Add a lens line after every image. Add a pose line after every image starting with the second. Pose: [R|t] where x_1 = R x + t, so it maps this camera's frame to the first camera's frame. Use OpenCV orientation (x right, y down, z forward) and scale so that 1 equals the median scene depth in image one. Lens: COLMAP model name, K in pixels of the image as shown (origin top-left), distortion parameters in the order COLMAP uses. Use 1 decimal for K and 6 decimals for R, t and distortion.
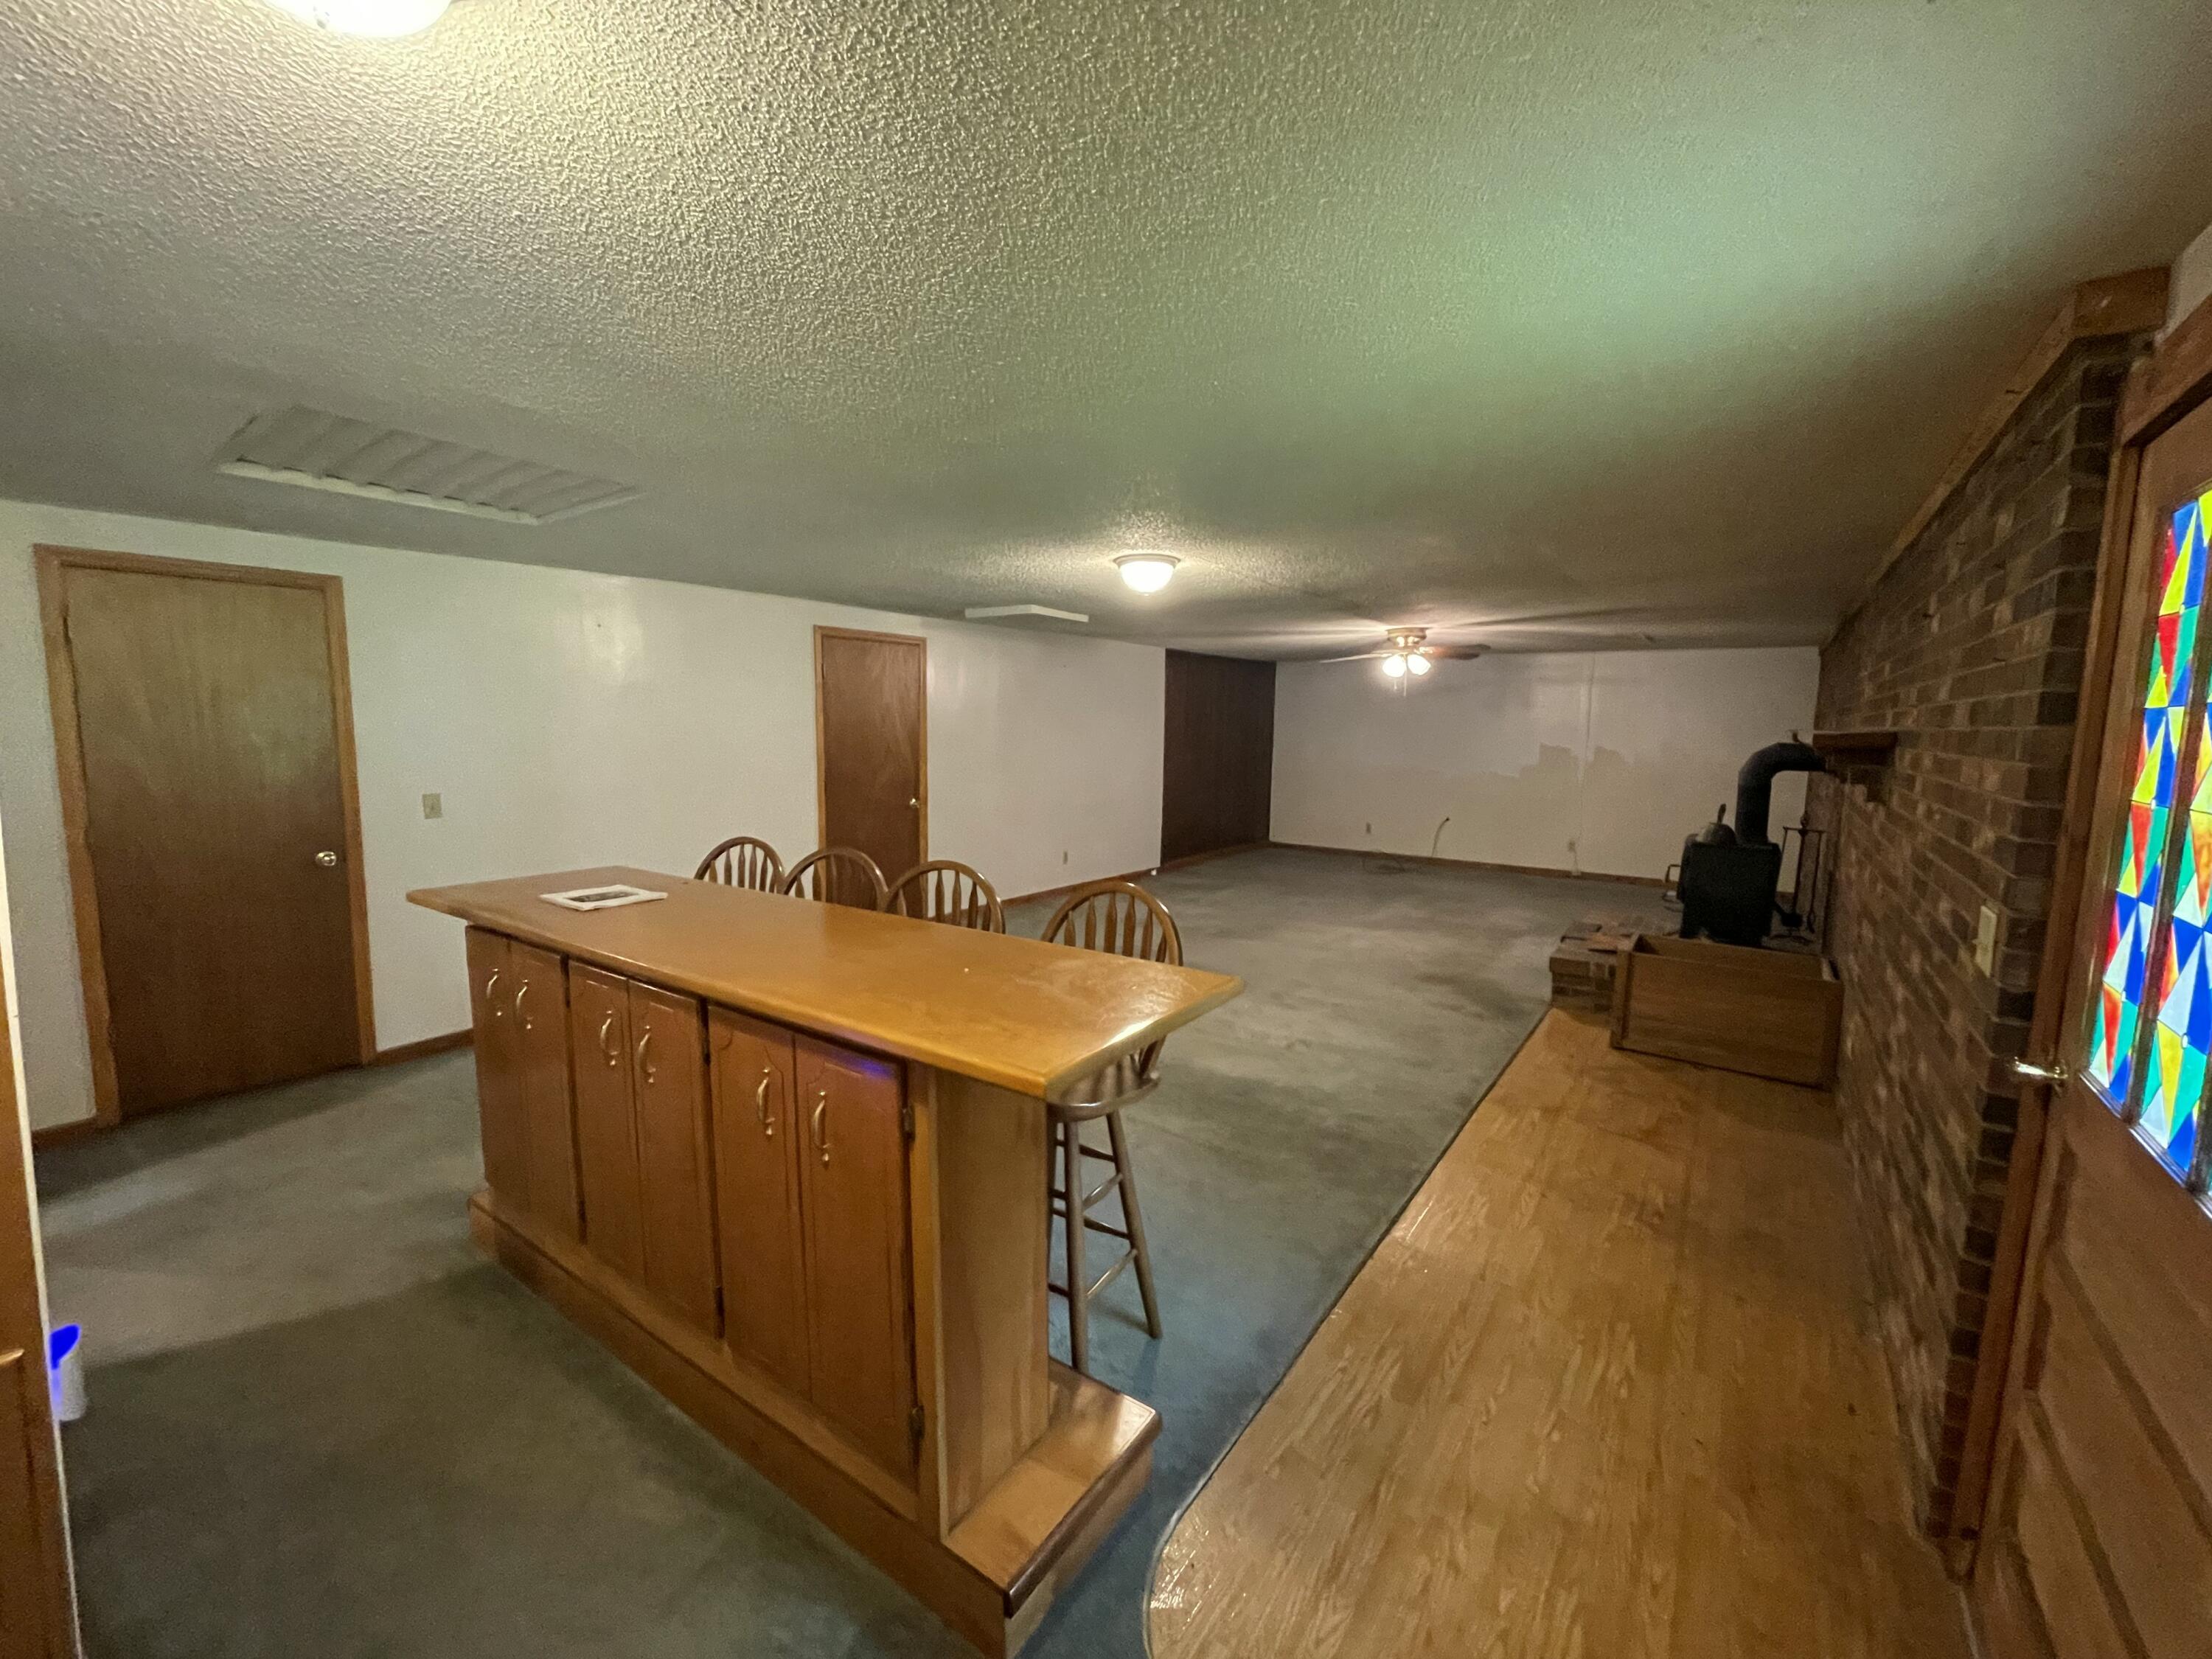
lens RADIAL K [[890.5, 0, 1121.6], [0, 890.5, 823.5], [0, 0, 1]] dist [-0.001777, -0.000308]
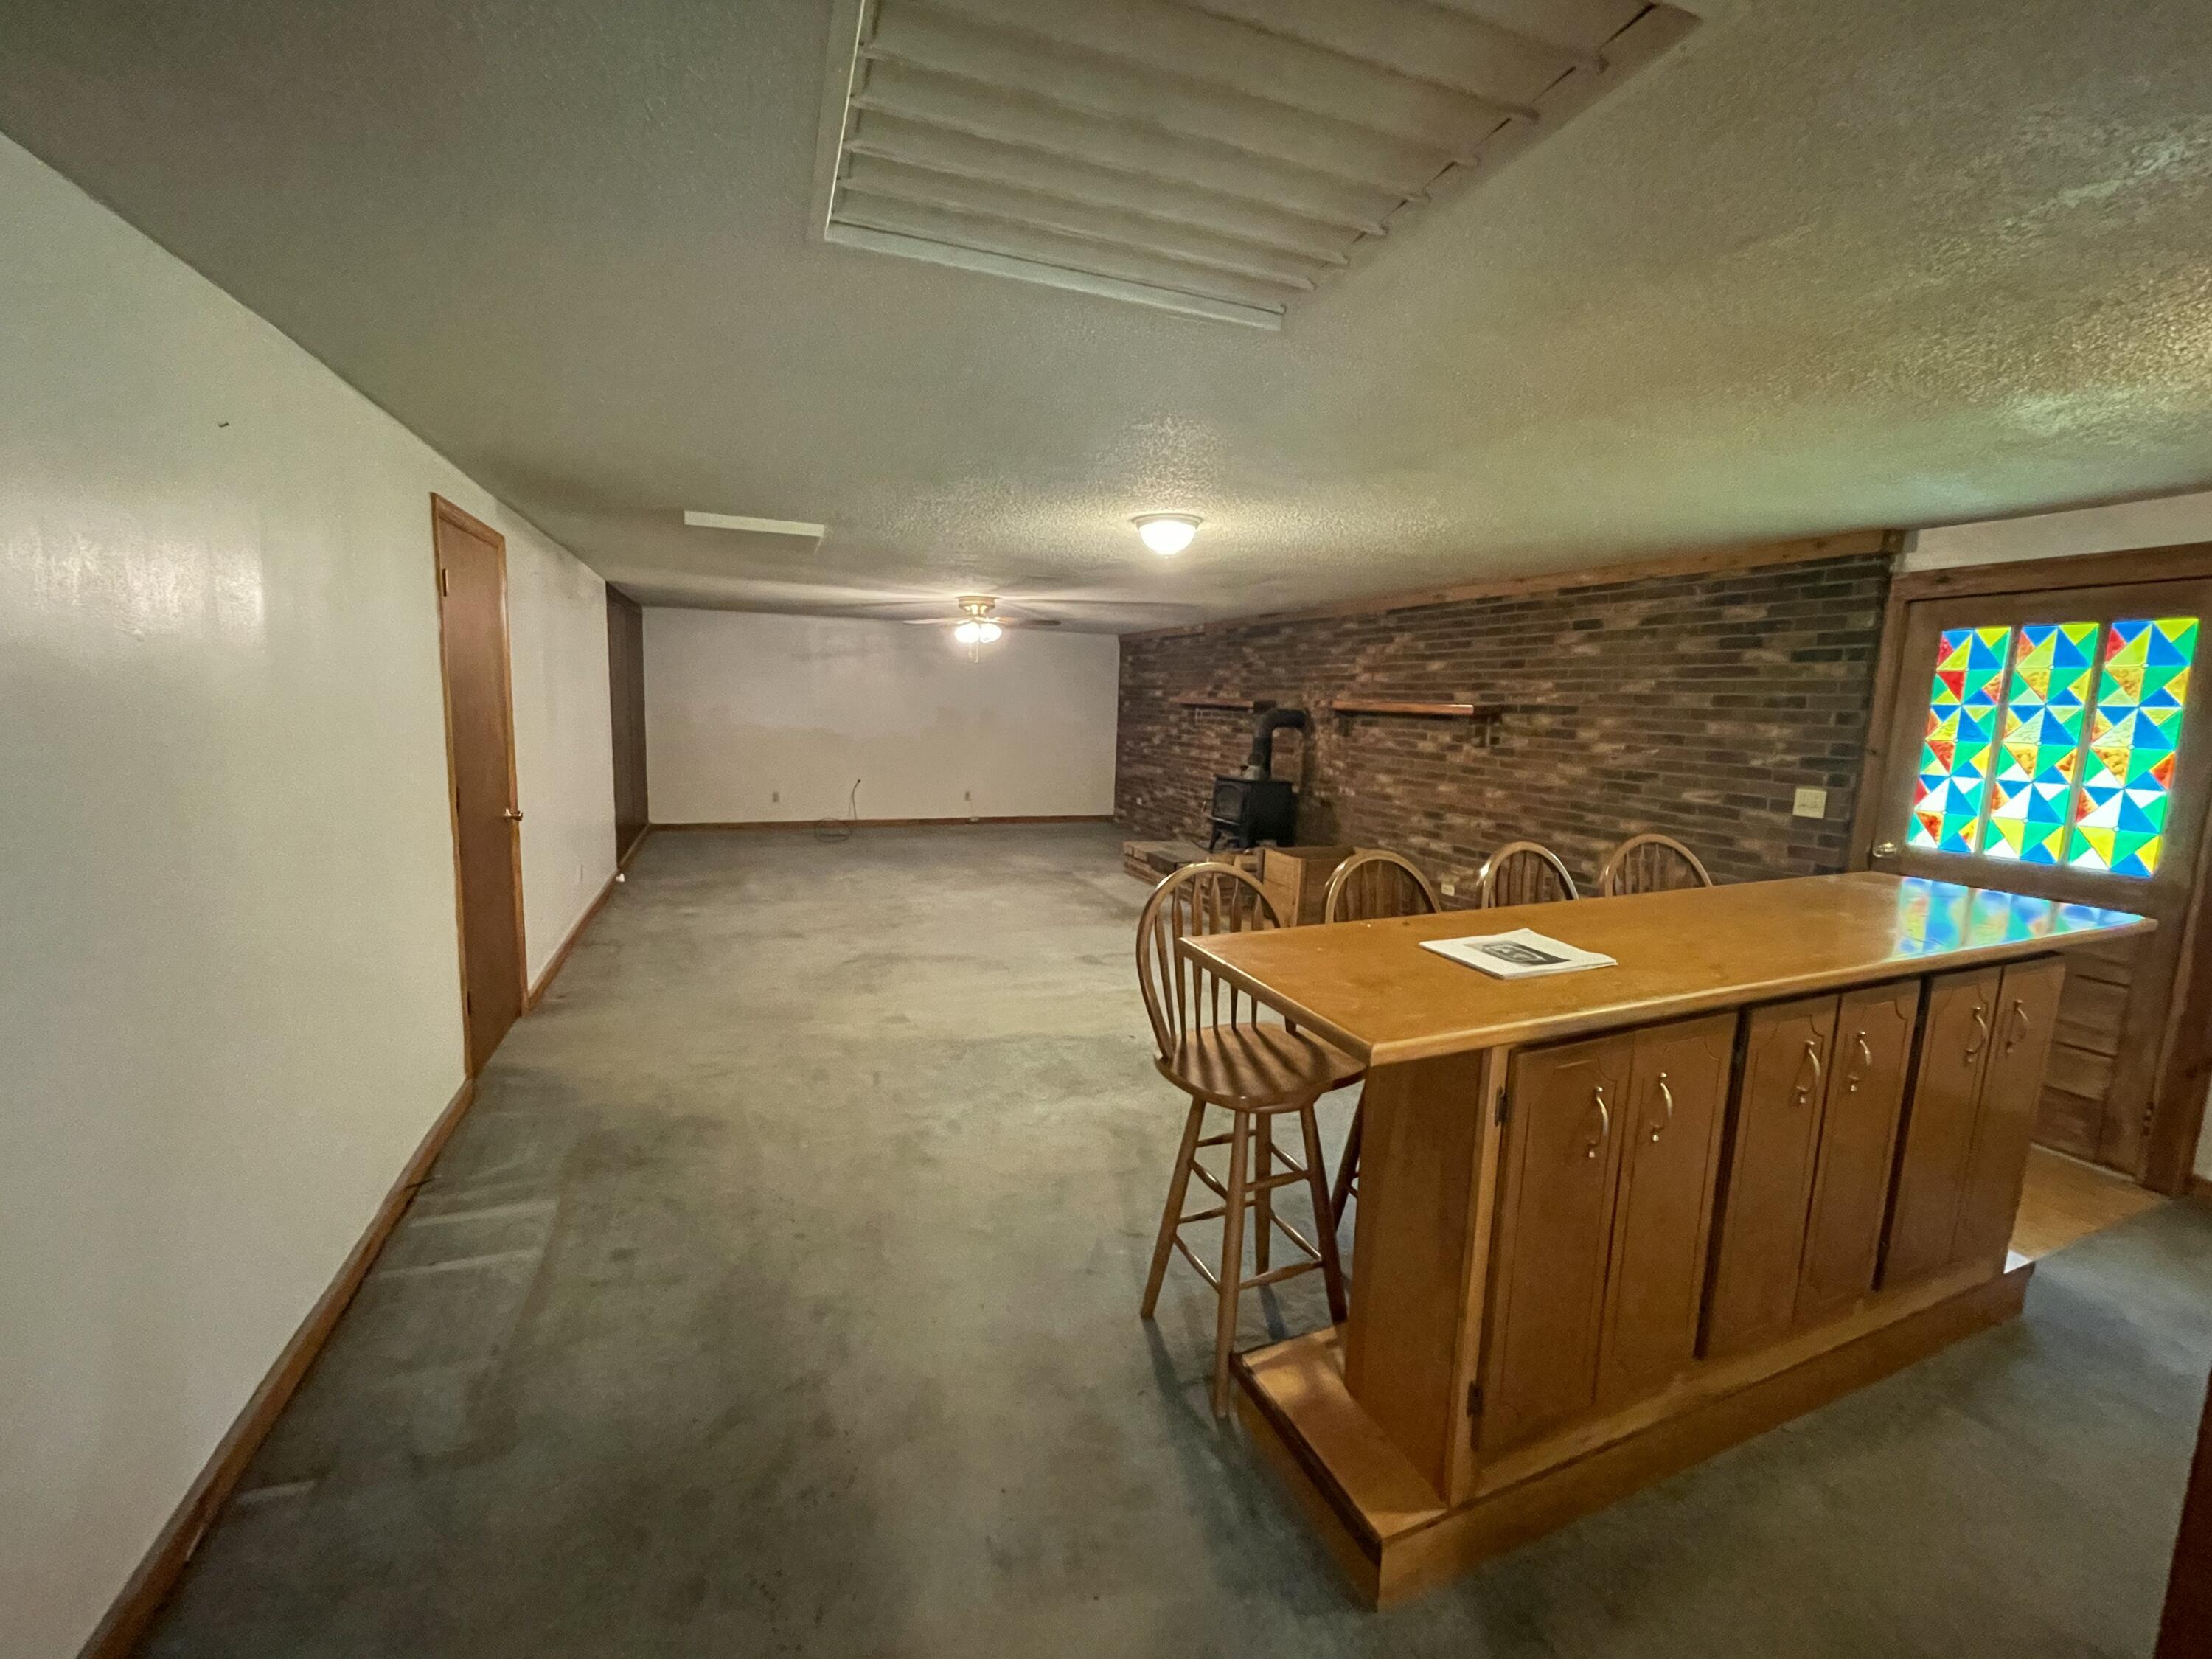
lens RADIAL K [[890.5, 0, 1121.6], [0, 890.5, 823.5], [0, 0, 1]] dist [-0.001777, -0.000308]
pose [[0.518916, -0.113868, 0.847207, -0.591399], [0.068097, 0.993445, 0.091813, -0.050493], [-0.852108, 0.010049, 0.523269, 0.385978]]
